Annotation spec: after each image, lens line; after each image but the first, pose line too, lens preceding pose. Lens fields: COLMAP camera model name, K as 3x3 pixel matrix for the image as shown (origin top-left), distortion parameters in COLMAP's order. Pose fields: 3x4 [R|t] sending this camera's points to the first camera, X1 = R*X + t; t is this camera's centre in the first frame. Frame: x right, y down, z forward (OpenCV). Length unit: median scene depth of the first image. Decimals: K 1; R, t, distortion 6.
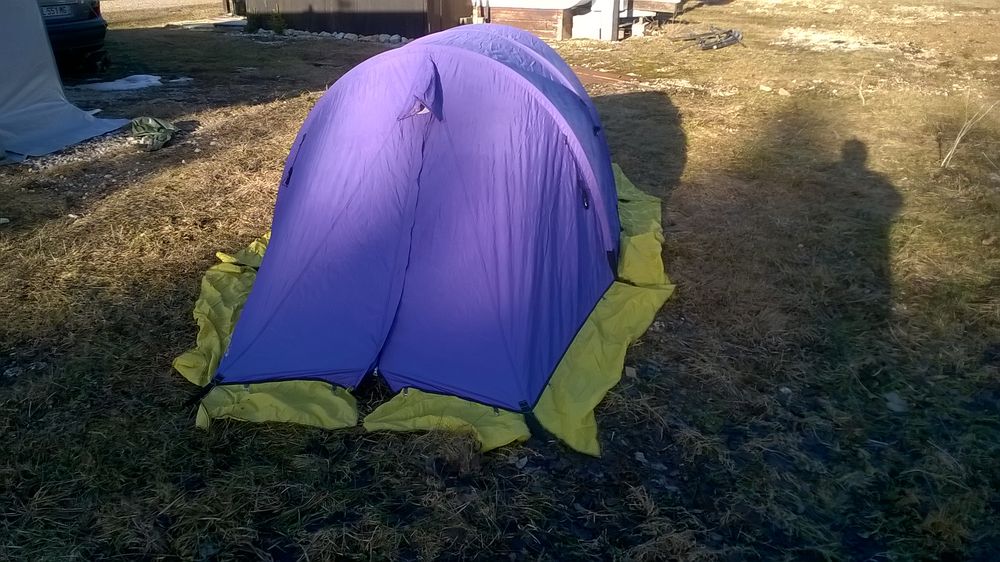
lens RADIAL K [[898.9, 0, 500.0], [0, 898.9, 281.0], [0, 0, 1]] dist [-0.006301, -0.062414]
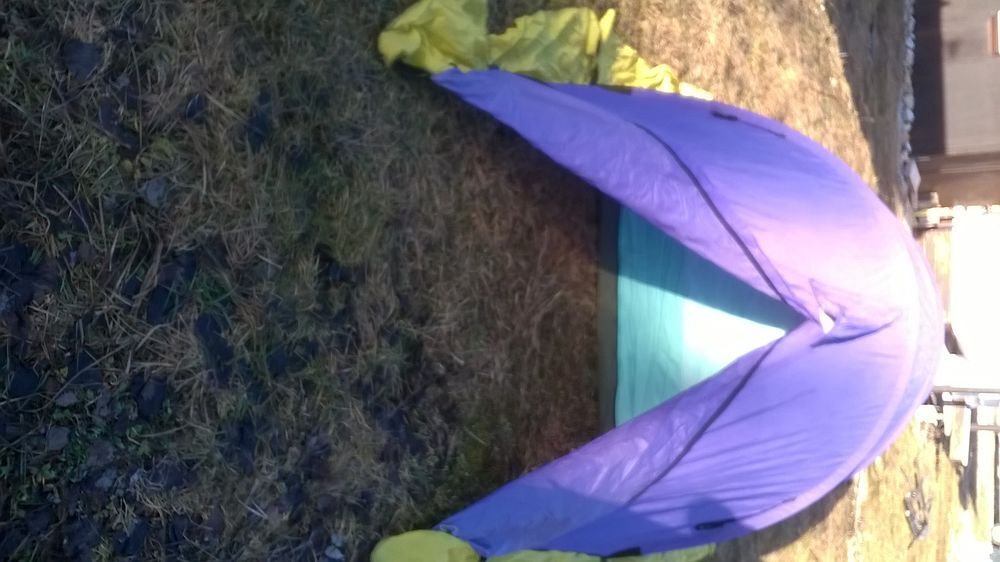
lens RADIAL K [[1043.5, 0, 500.0], [0, 1043.5, 281.0], [0, 0, 1]] dist [-0.022146, -0.024364]
pose [[0.056607, 0.995382, 0.077530, -0.183677], [-0.992796, 0.047905, 0.109826, -0.024148], [0.105605, -0.083189, 0.990922, 0.148440]]
